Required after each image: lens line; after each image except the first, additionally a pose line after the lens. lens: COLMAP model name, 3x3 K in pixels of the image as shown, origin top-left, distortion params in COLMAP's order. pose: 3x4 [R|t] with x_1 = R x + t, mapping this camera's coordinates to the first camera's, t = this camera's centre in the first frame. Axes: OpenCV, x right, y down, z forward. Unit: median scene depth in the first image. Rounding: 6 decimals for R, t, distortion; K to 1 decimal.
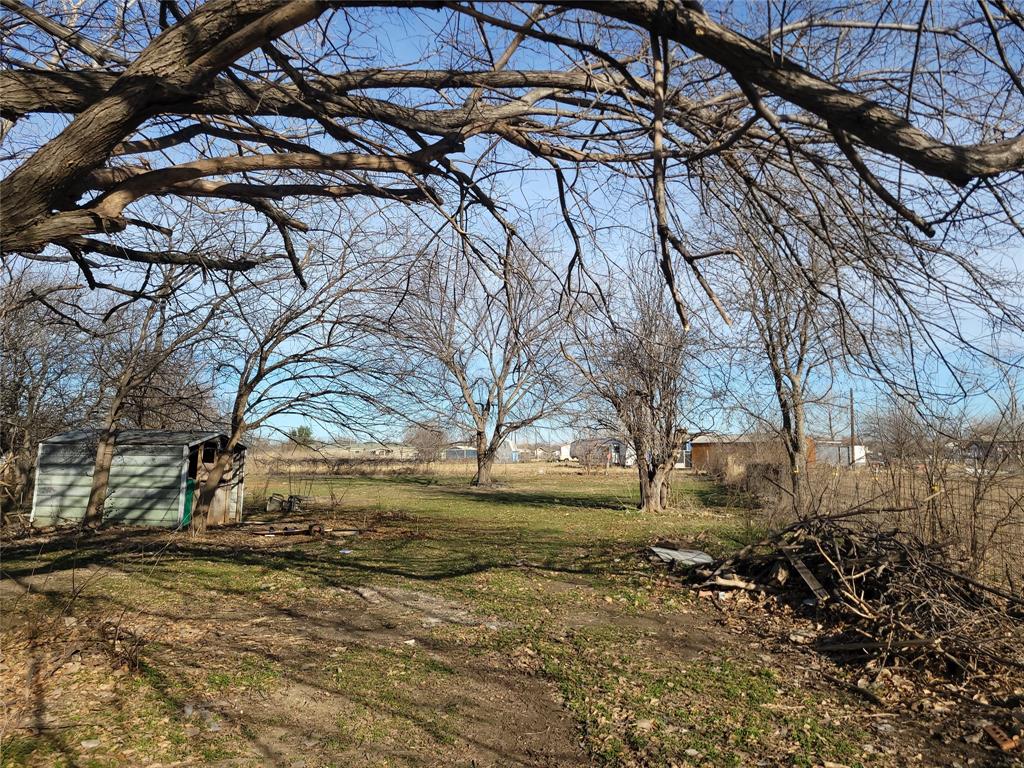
lens RADIAL K [[714.2, 0, 512.0], [0, 714.2, 384.0], [0, 0, 1]] dist [0.003381, -0.020942]
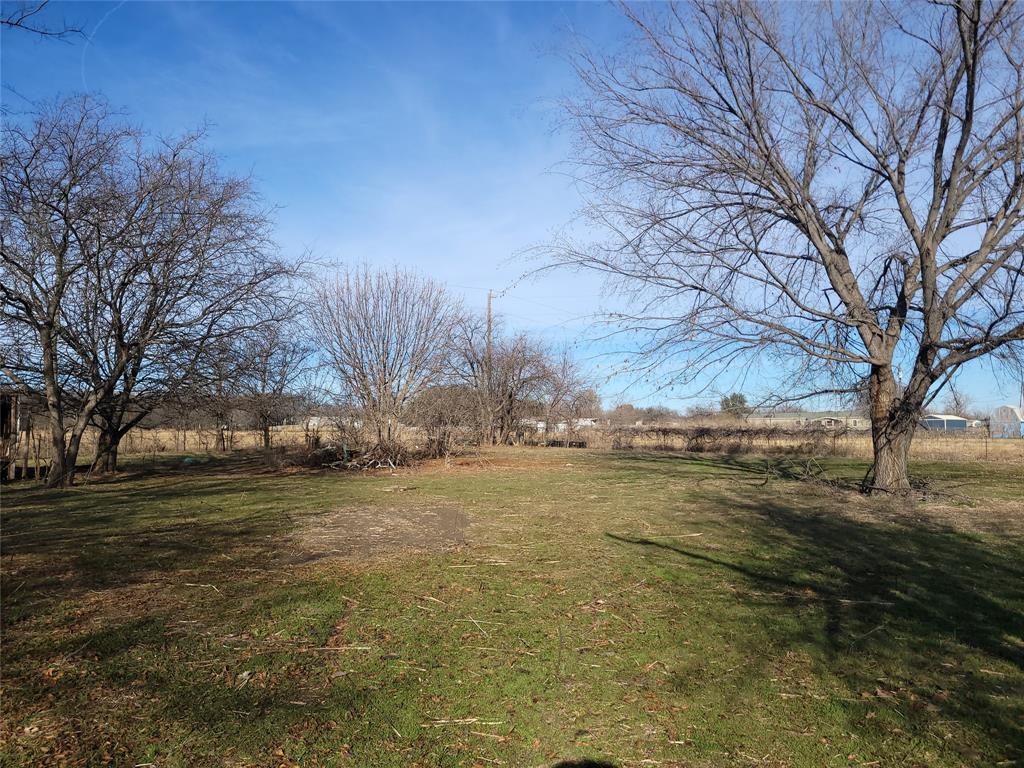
lens RADIAL K [[714.2, 0, 512.0], [0, 714.2, 384.0], [0, 0, 1]] dist [0.003381, -0.020942]
pose [[0.813251, -0.027466, -0.581265, 0.015189], [0.051313, 0.998379, 0.024617, 0.035581], [0.579647, -0.049846, 0.813342, 0.337096]]
